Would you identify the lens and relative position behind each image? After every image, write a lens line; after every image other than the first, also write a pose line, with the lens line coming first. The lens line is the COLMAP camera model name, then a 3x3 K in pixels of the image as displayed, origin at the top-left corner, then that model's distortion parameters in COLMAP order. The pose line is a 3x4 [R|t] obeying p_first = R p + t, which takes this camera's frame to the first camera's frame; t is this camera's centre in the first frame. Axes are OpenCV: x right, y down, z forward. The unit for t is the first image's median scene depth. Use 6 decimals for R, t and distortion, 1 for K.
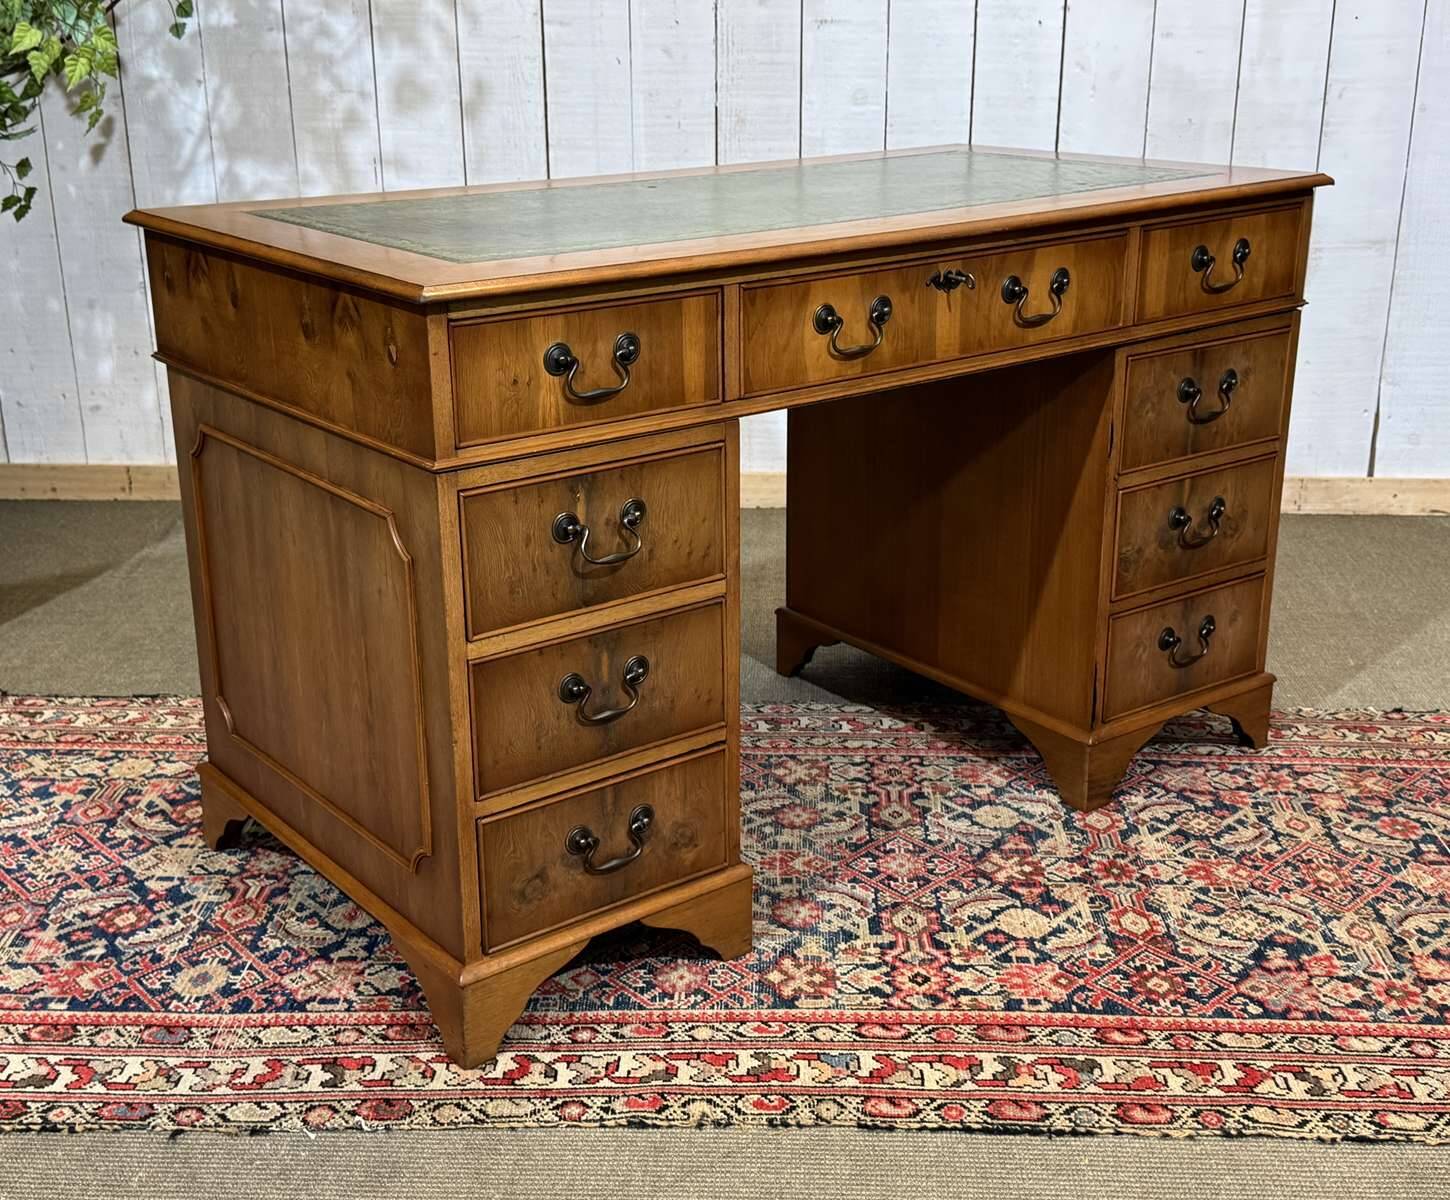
lens RADIAL K [[1827.8, 0, 733.1], [0, 1827.8, 607.4], [0, 0, 1]] dist [0.219475, -0.545622]
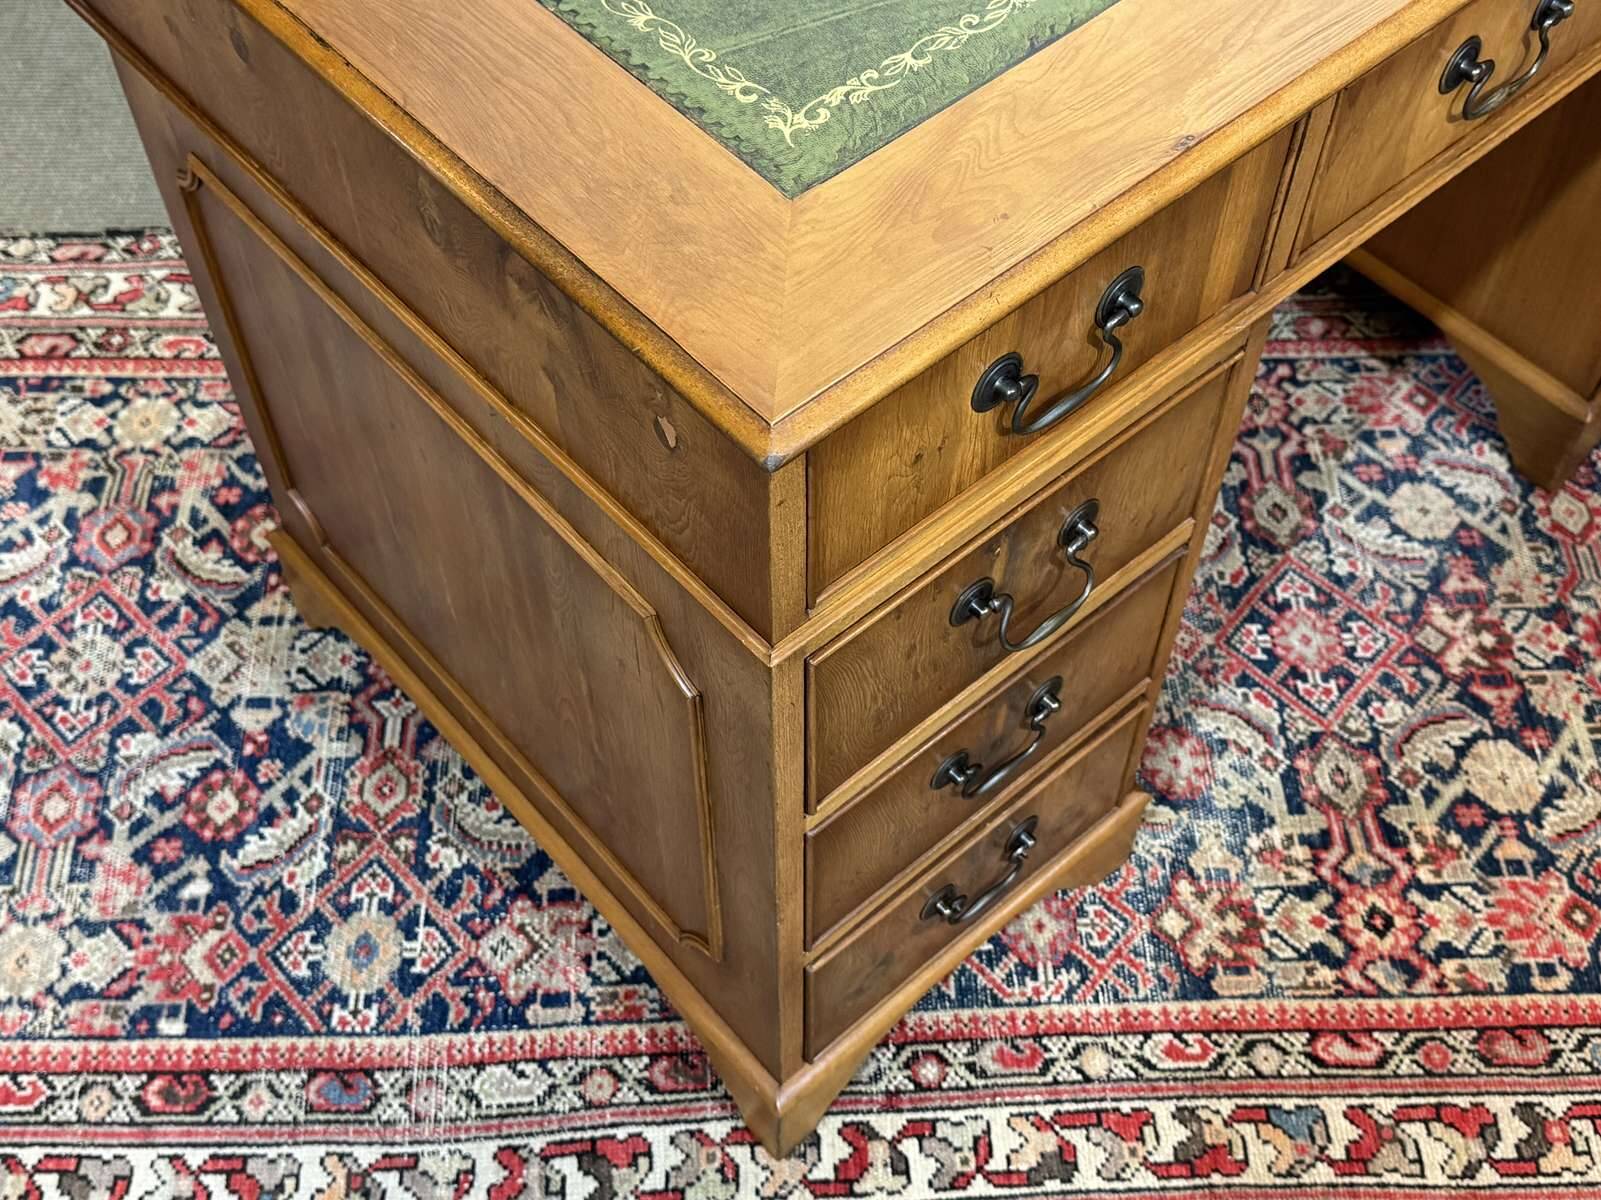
lens RADIAL K [[1815.4, 0, 795.4], [0, 1815.4, 614.2], [0, 0, 1]] dist [0.216309, -0.561348]
pose [[0.998496, -0.042980, 0.034047, -0.136356], [0.015846, 0.820631, 0.571239, -0.293203], [-0.052492, -0.569840, 0.820077, 0.477436]]
